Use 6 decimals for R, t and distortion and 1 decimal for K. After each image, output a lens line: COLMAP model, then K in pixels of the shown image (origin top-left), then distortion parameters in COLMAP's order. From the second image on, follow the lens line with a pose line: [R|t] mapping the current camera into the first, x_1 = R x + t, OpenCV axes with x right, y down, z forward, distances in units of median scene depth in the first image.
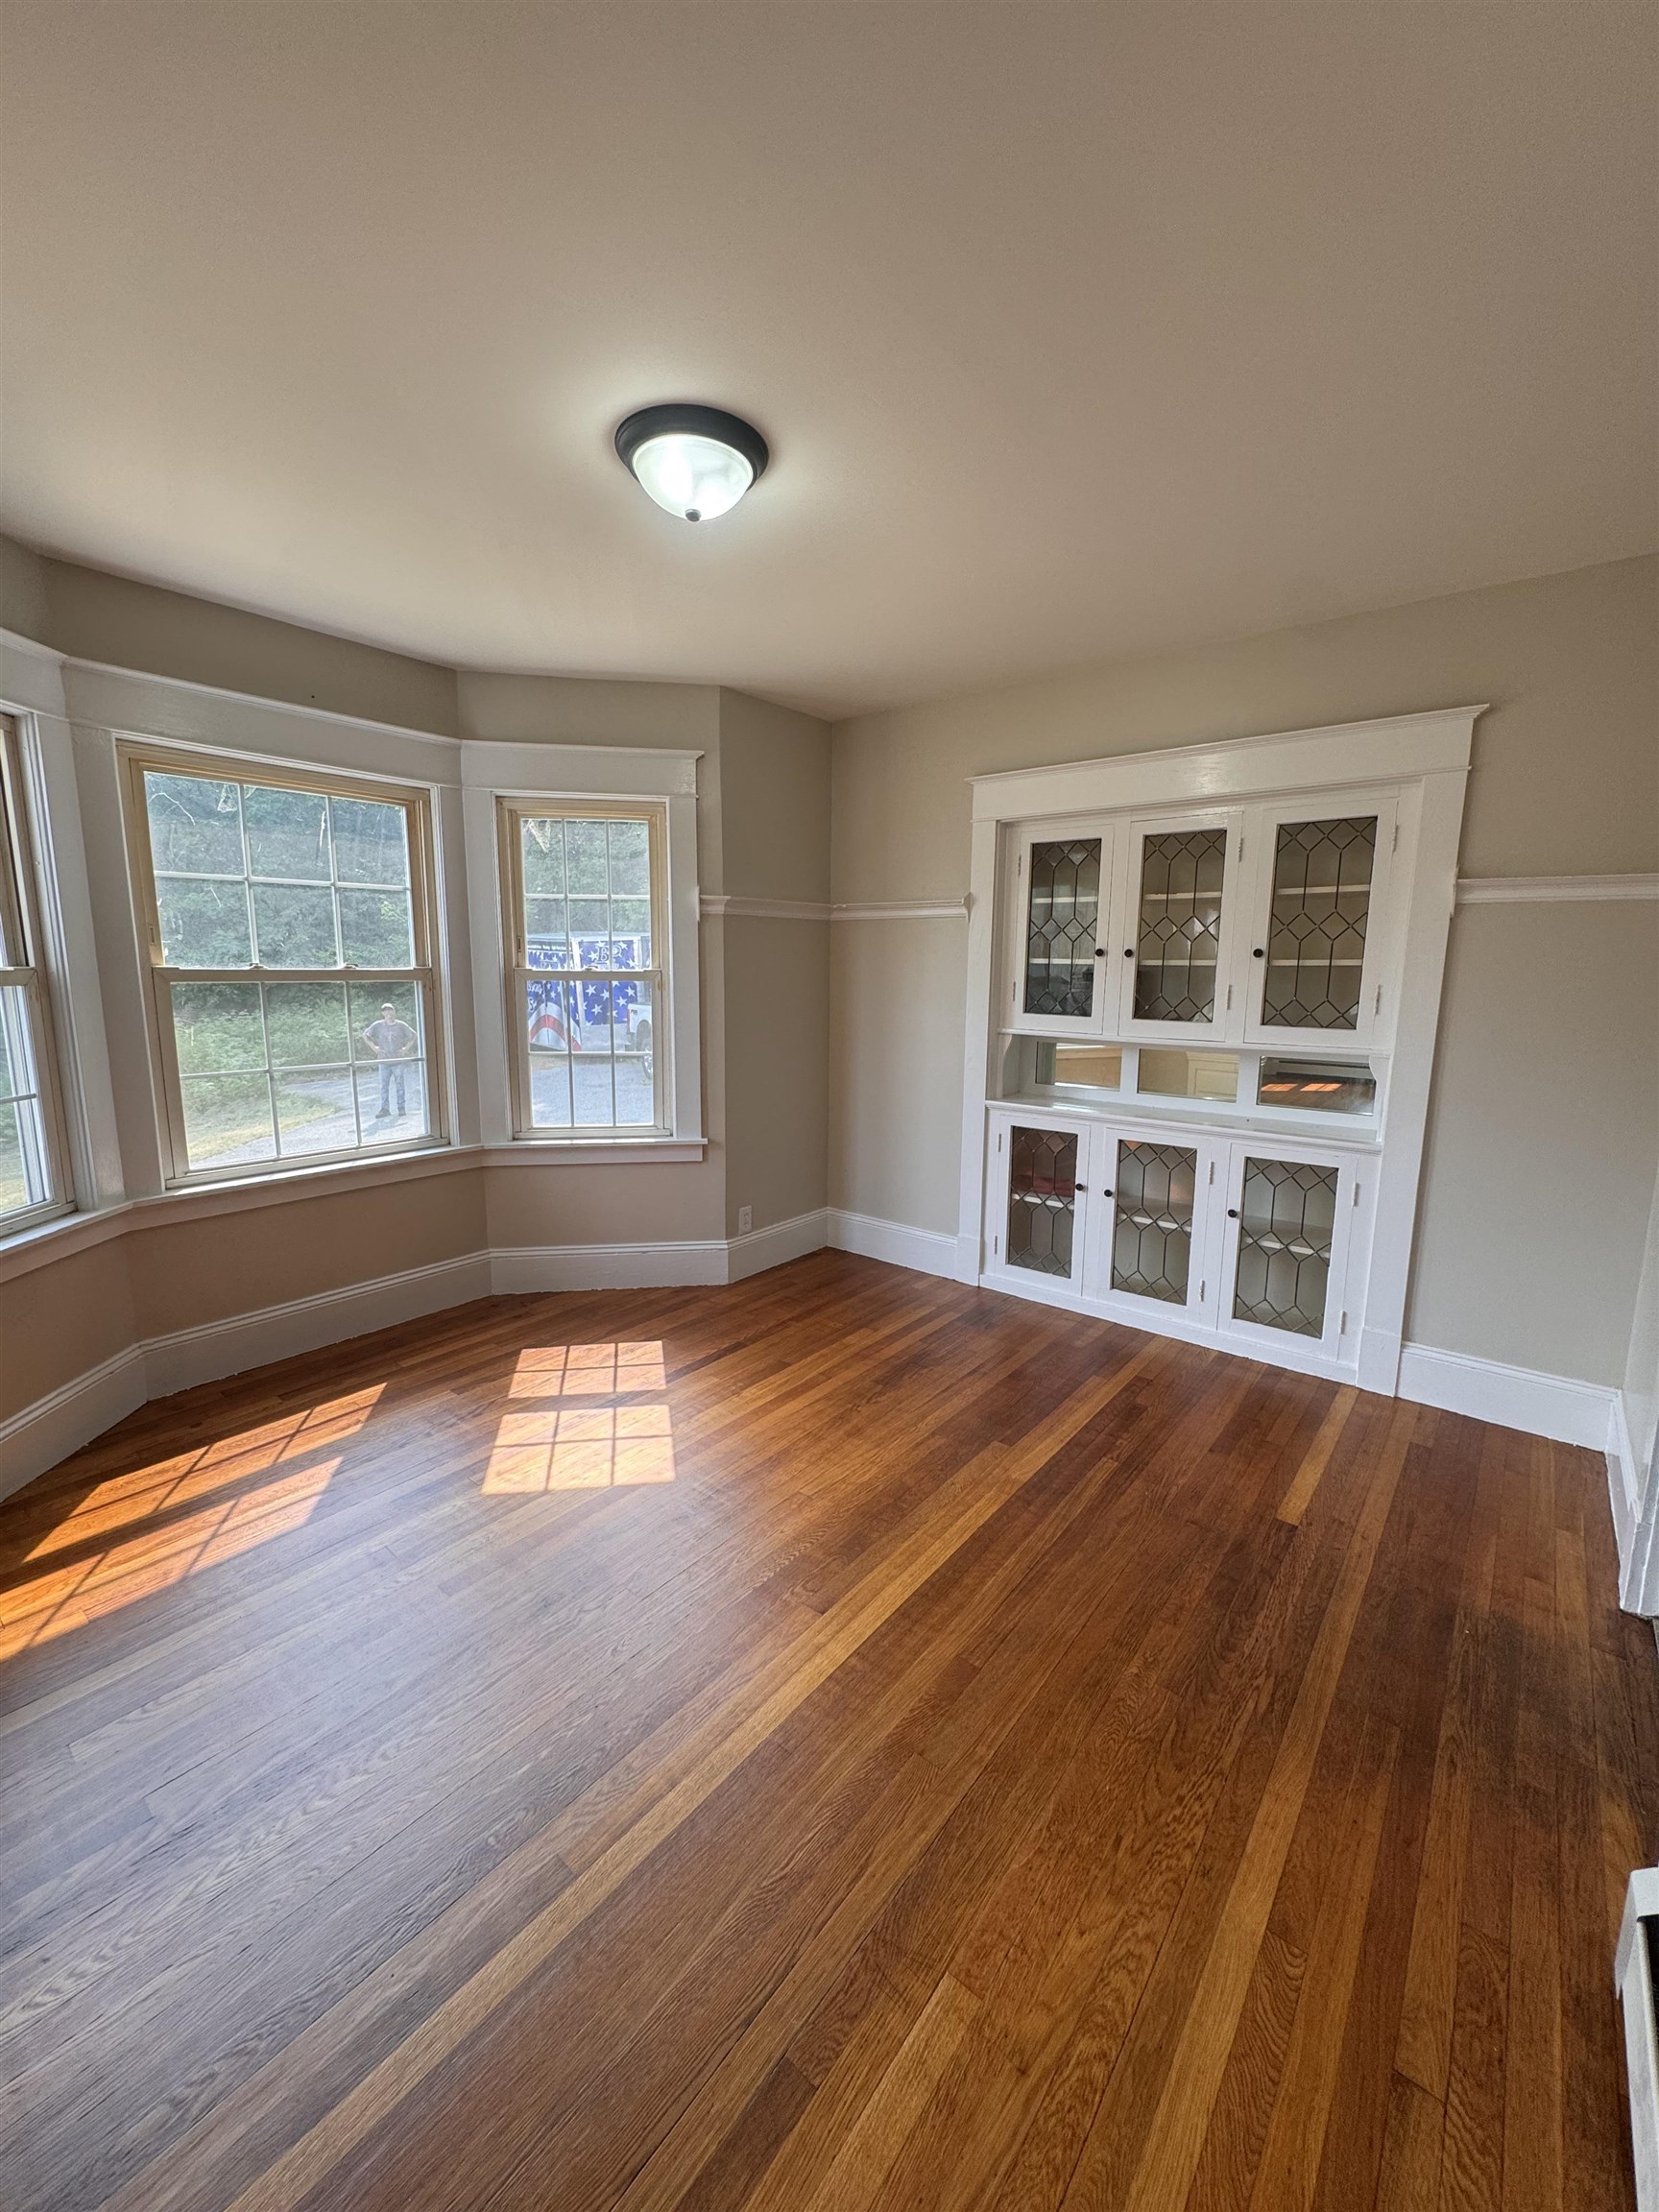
lens RADIAL K [[881.8, 0, 829.5], [0, 881.8, 1106.0], [0, 0, 1]] dist [-0.002901, 0.000268]
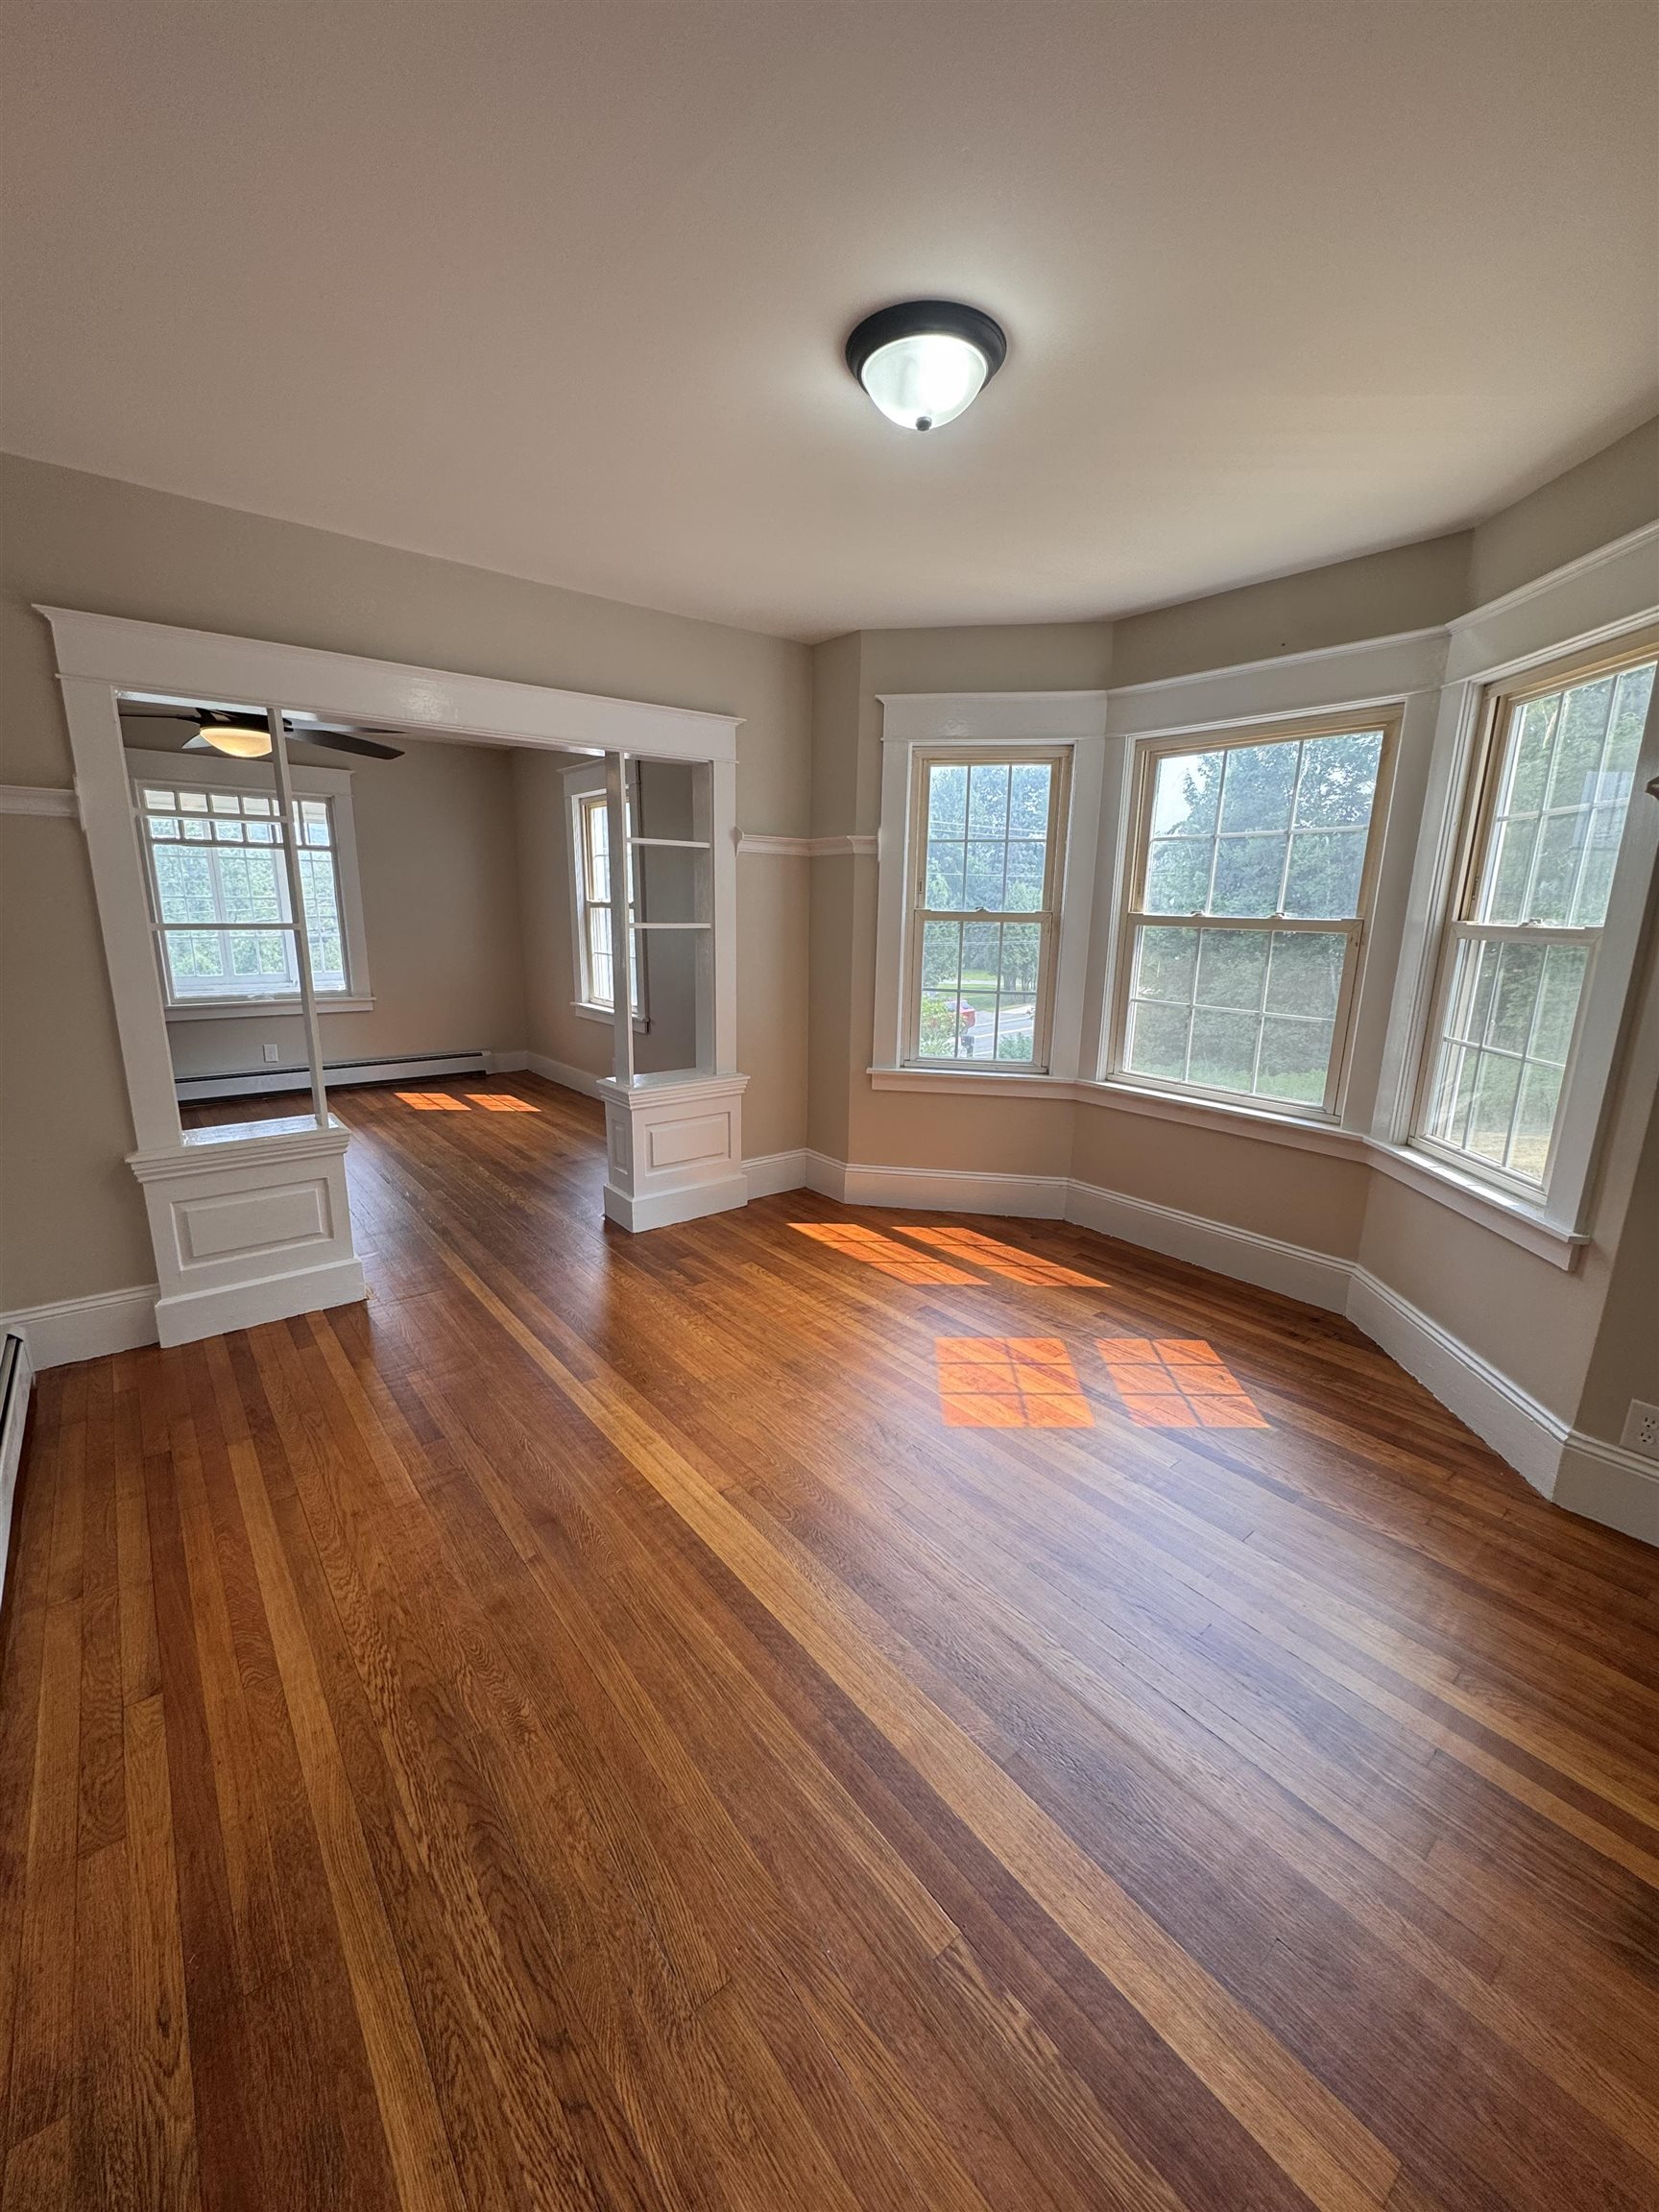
lens RADIAL K [[881.8, 0, 829.5], [0, 881.8, 1106.0], [0, 0, 1]] dist [-0.002901, 0.000268]
pose [[-0.215730, 0.207317, -0.954191, 0.627410], [-0.175647, 0.953022, 0.246774, -0.125401], [0.960525, 0.220837, -0.169181, 0.828363]]
